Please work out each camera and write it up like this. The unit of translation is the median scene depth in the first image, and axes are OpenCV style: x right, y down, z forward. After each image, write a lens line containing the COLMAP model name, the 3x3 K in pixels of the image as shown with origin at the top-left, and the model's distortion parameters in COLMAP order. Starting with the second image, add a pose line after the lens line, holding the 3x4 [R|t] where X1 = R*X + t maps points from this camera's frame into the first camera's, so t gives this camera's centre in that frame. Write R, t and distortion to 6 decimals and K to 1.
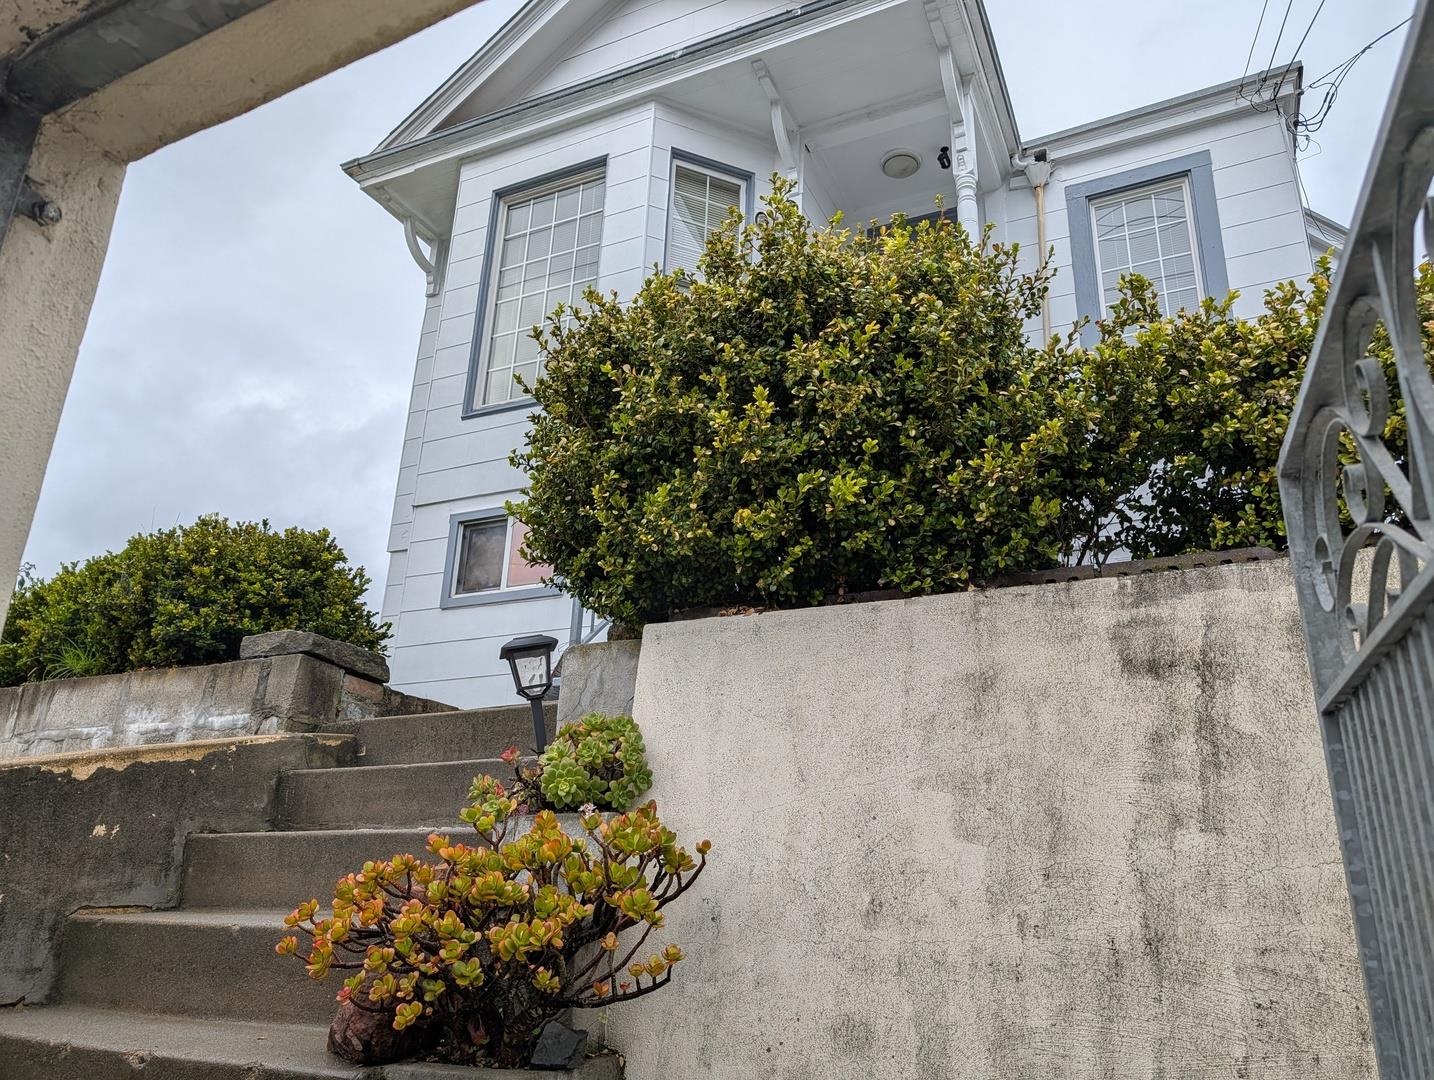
lens RADIAL K [[1029.4, 0, 727.9], [0, 1029.4, 540.8], [0, 0, 1]] dist [0.011628, -0.002311]
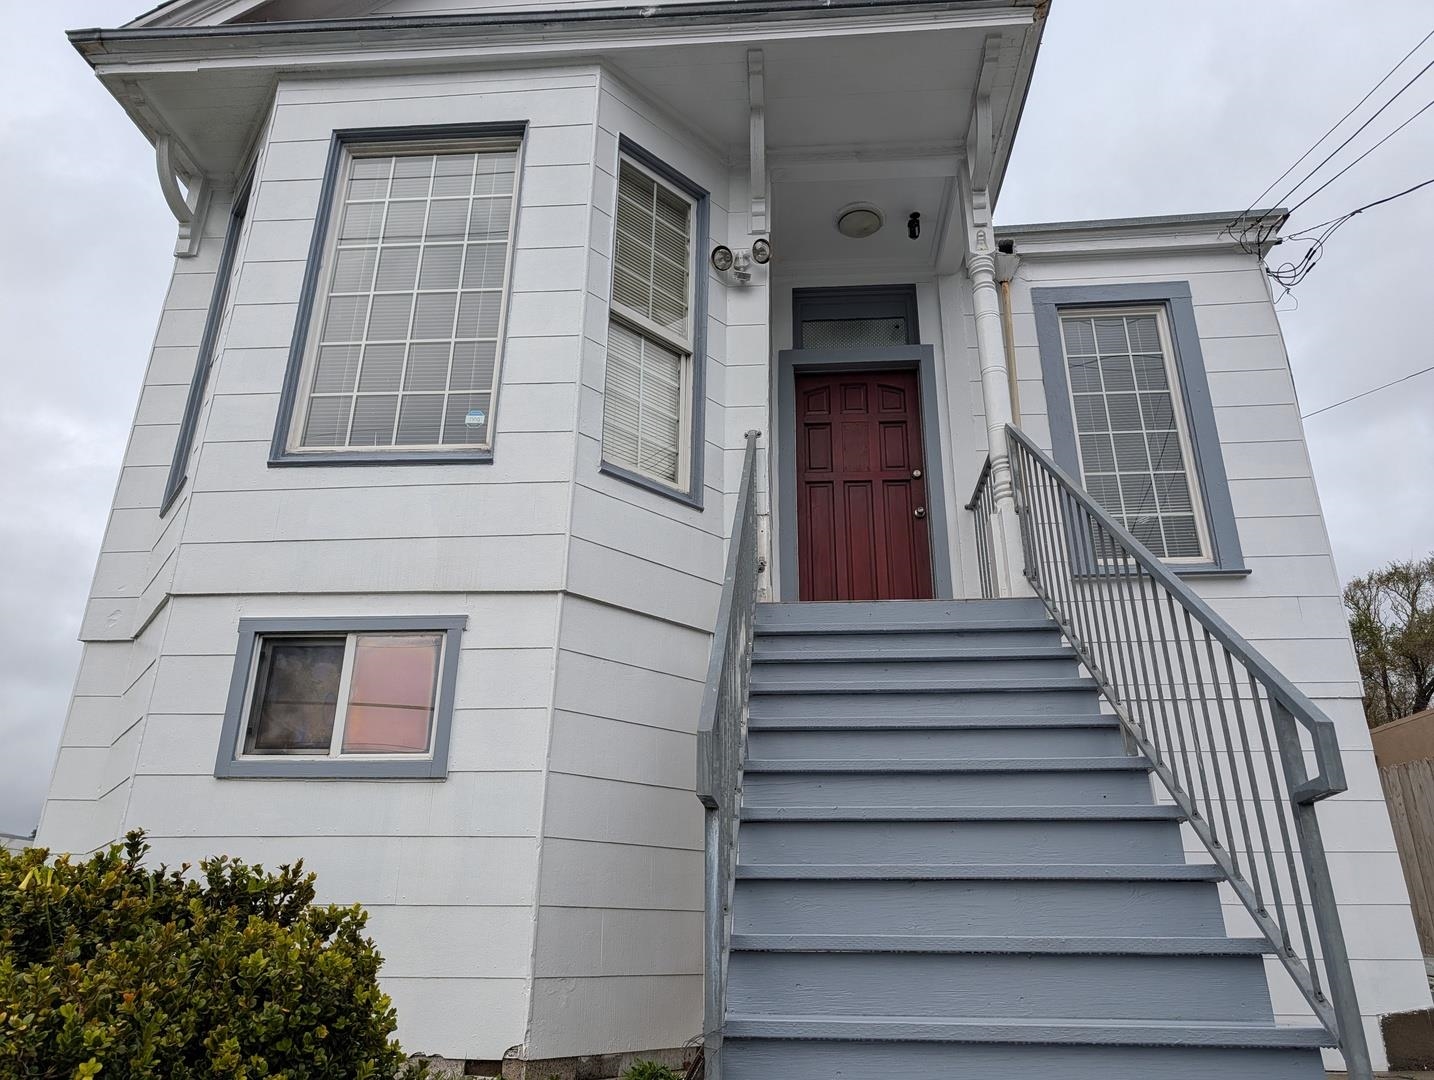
lens RADIAL K [[1029.4, 0, 710.0], [0, 1029.4, 534.7], [0, 0, 1]] dist [0.011628, -0.002311]
pose [[0.935759, 0.114424, 0.333560, -0.202384], [-0.105350, 0.993406, -0.045232, -0.072438], [-0.336536, 0.007186, 0.941643, 0.289177]]
